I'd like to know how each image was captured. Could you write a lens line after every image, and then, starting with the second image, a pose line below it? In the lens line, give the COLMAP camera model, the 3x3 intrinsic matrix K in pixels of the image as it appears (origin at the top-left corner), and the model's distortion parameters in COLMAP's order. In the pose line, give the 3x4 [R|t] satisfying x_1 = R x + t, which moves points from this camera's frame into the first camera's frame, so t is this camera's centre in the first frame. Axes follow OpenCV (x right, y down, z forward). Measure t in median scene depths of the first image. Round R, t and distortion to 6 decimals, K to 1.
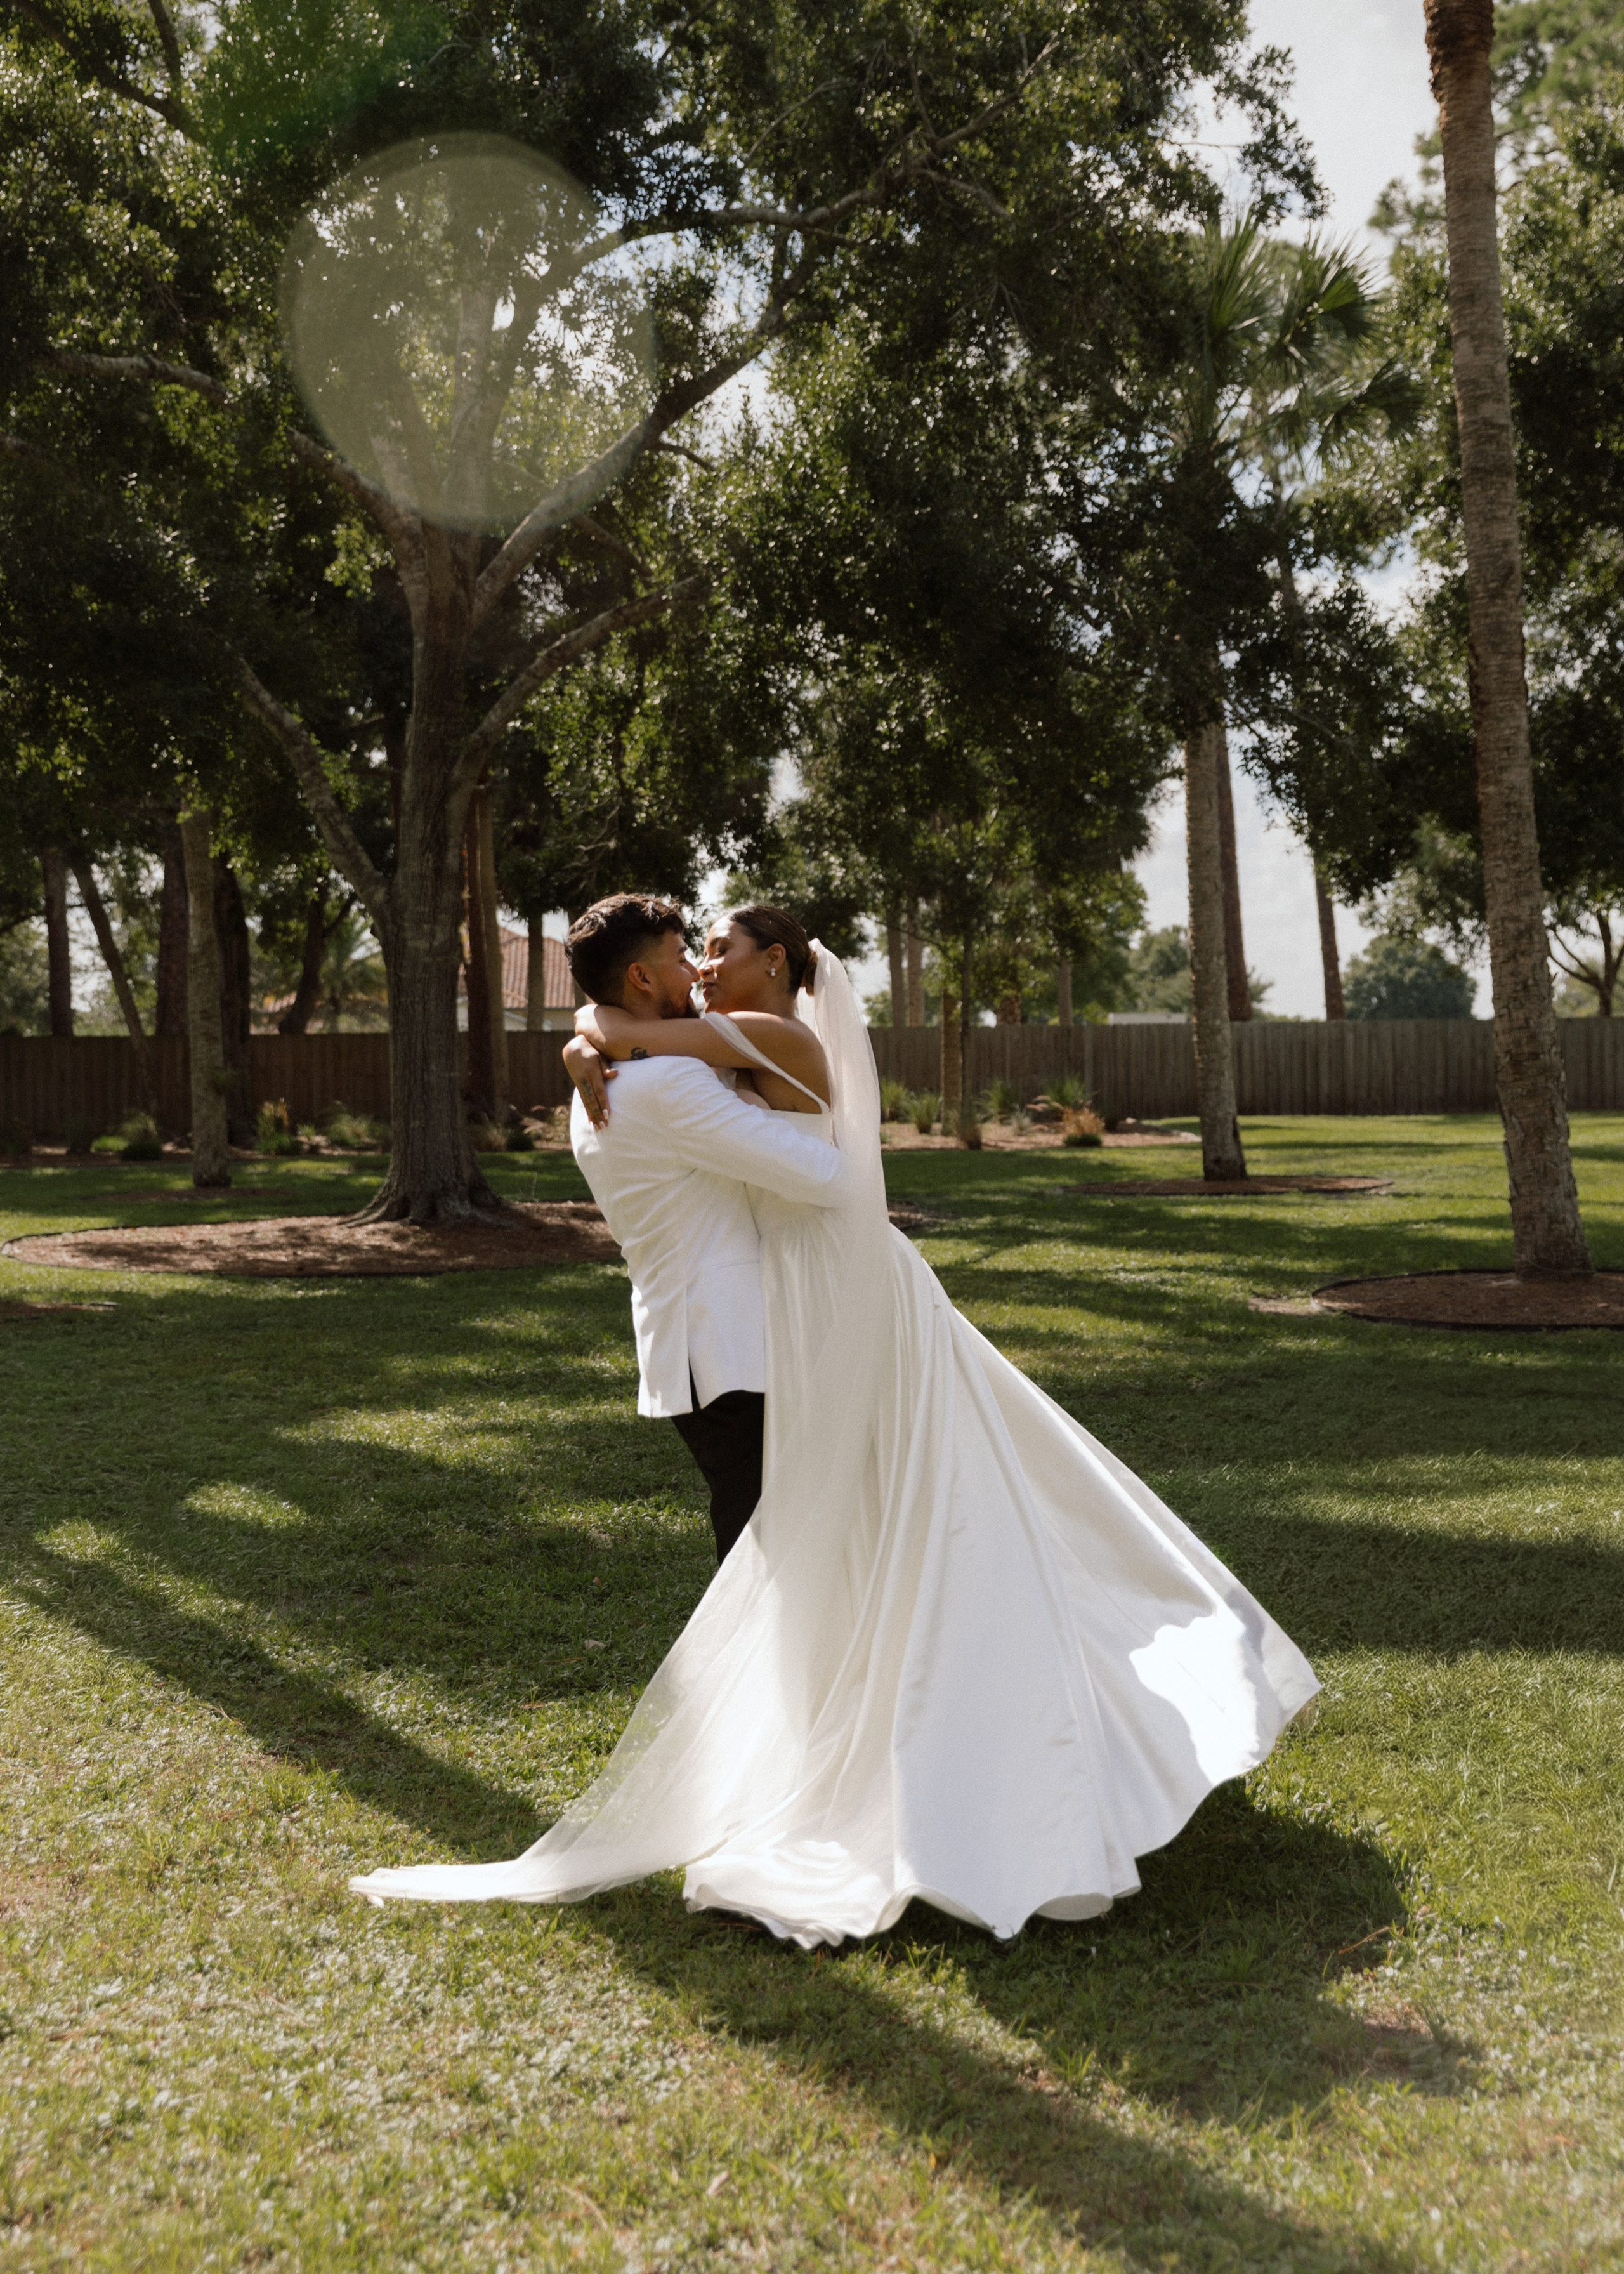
lens RADIAL K [[2755.4, 0, 812.0], [0, 2755.4, 1137.0], [0, 0, 1]] dist [-0.000365, 0.007104]
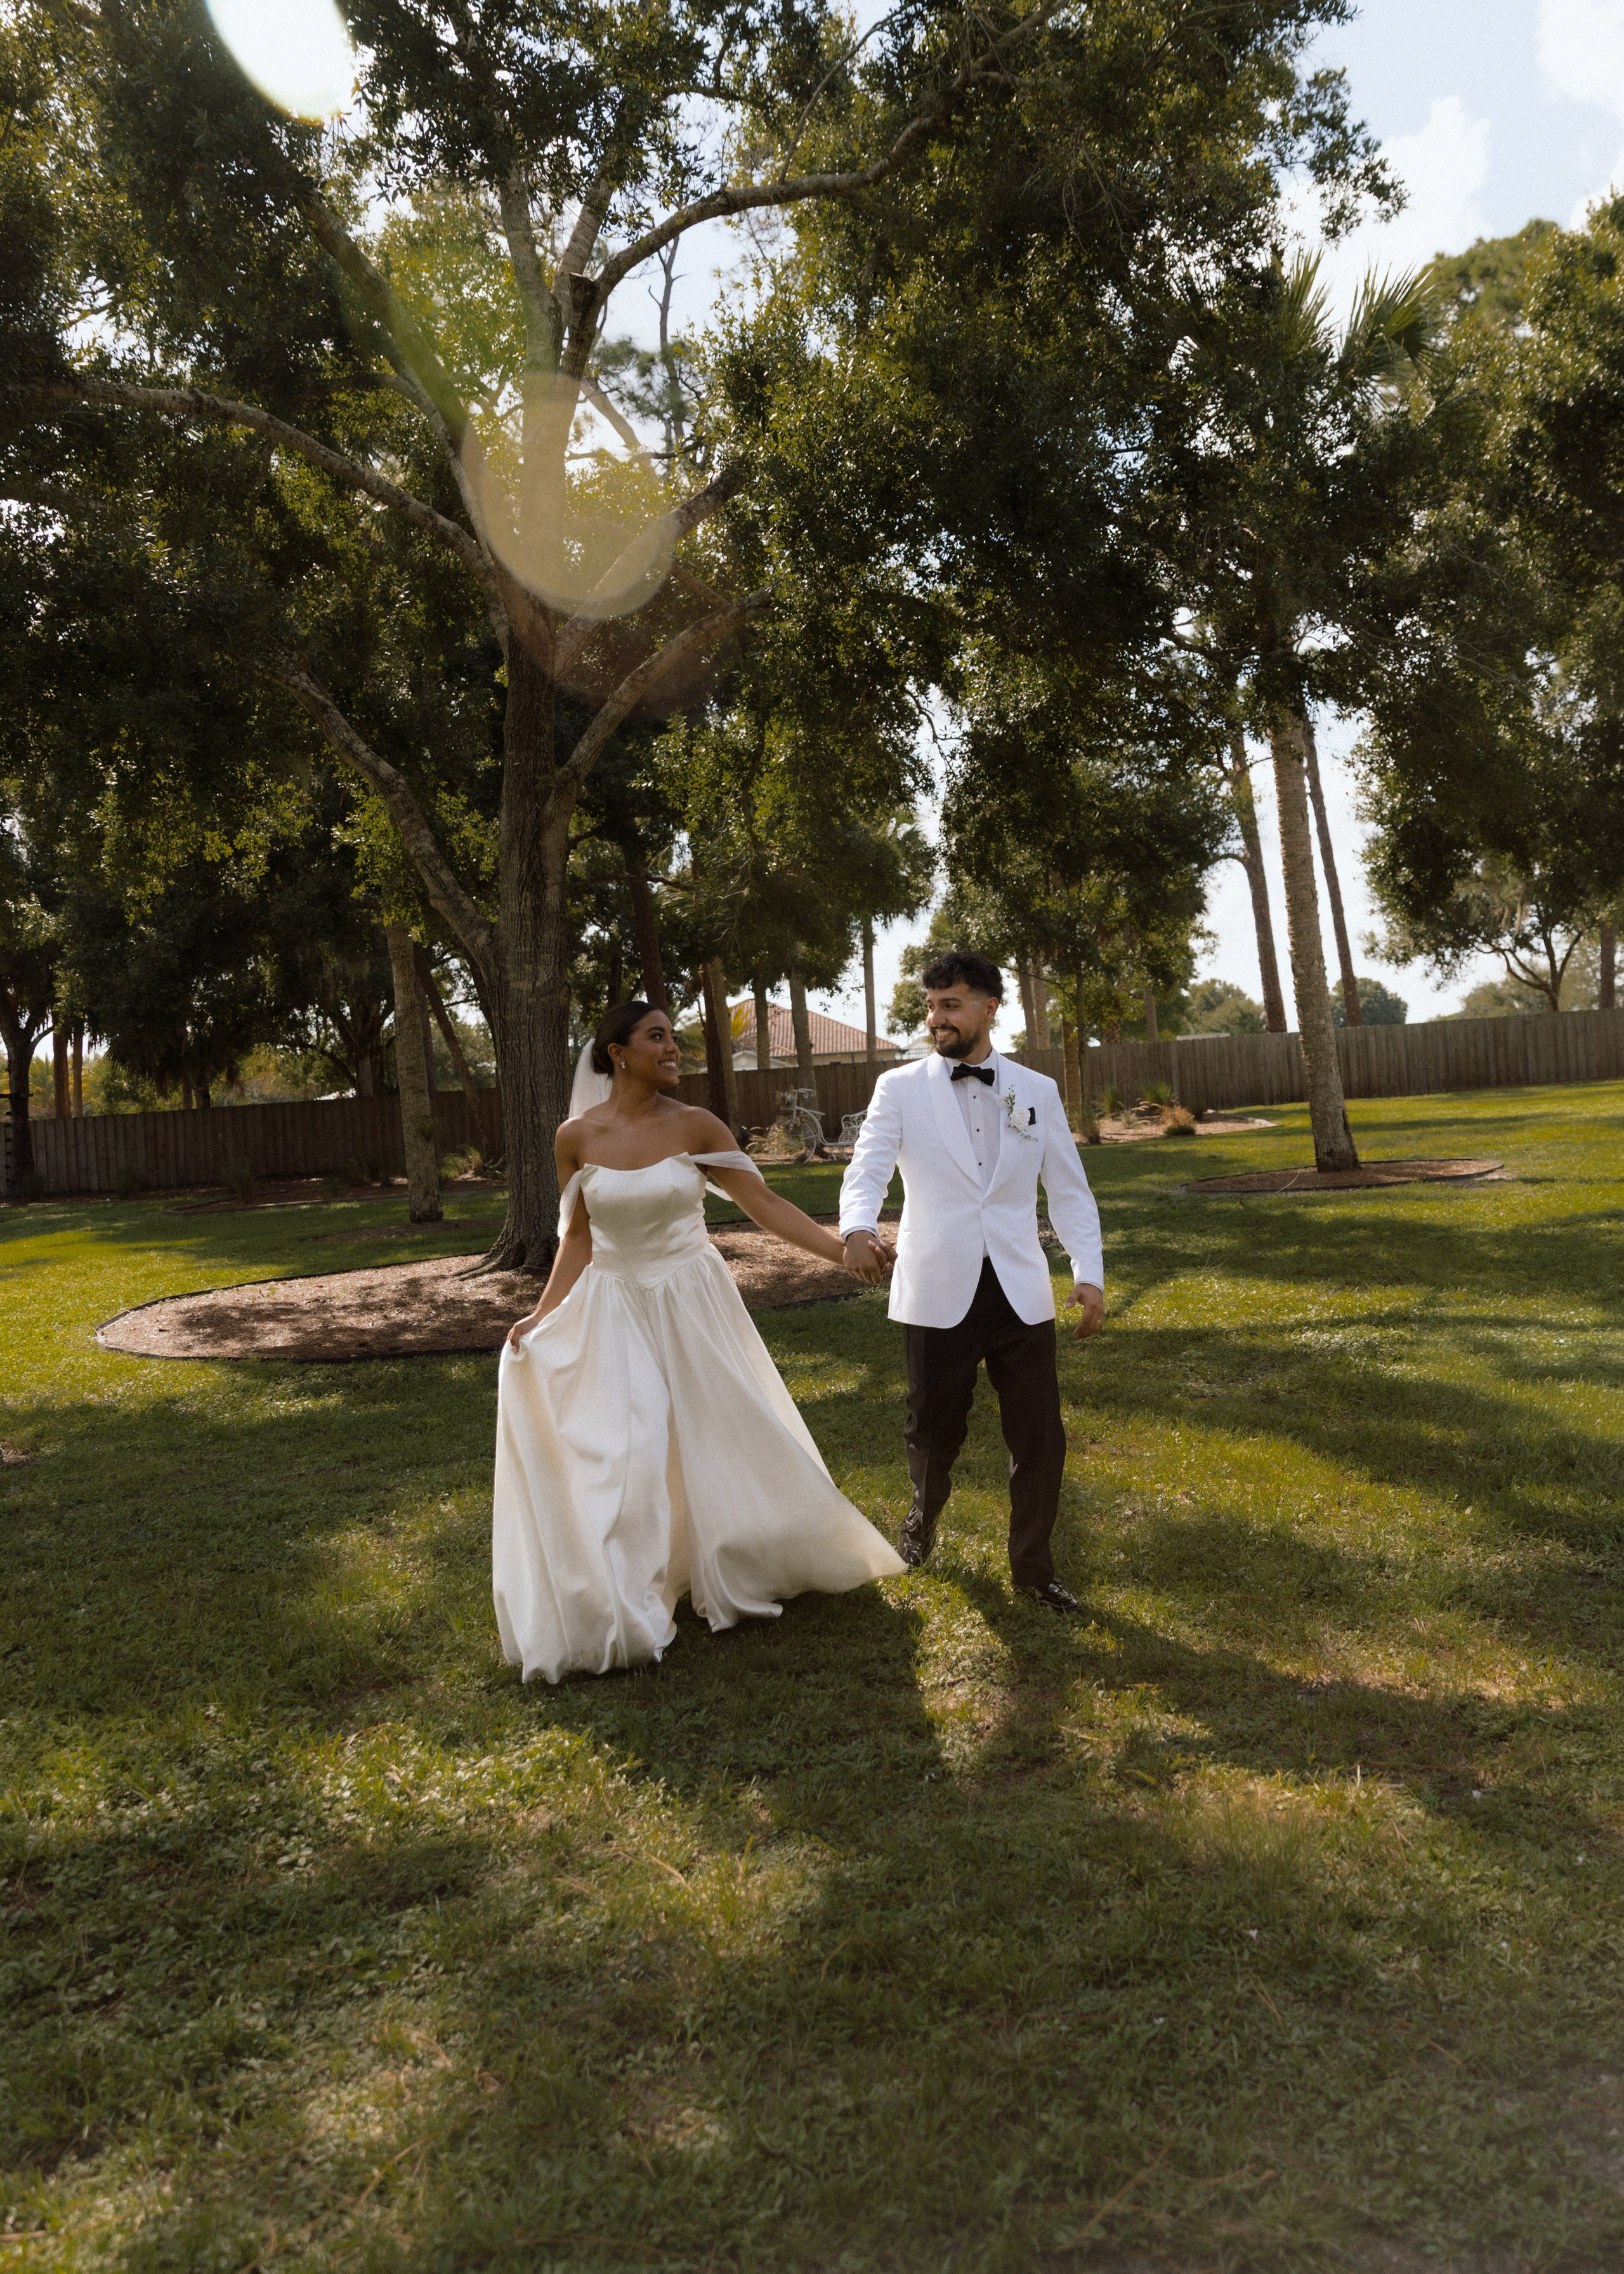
lens RADIAL K [[1627.8, 0, 916.9], [0, 1627.8, 1135.1], [0, 0, 1]] dist [0.001036, 0.000369]
pose [[0.997239, -0.057729, -0.046719, 0.017503], [0.057956, 0.998313, 0.003520, -0.008536], [0.046437, -0.006218, 0.998902, 0.339362]]
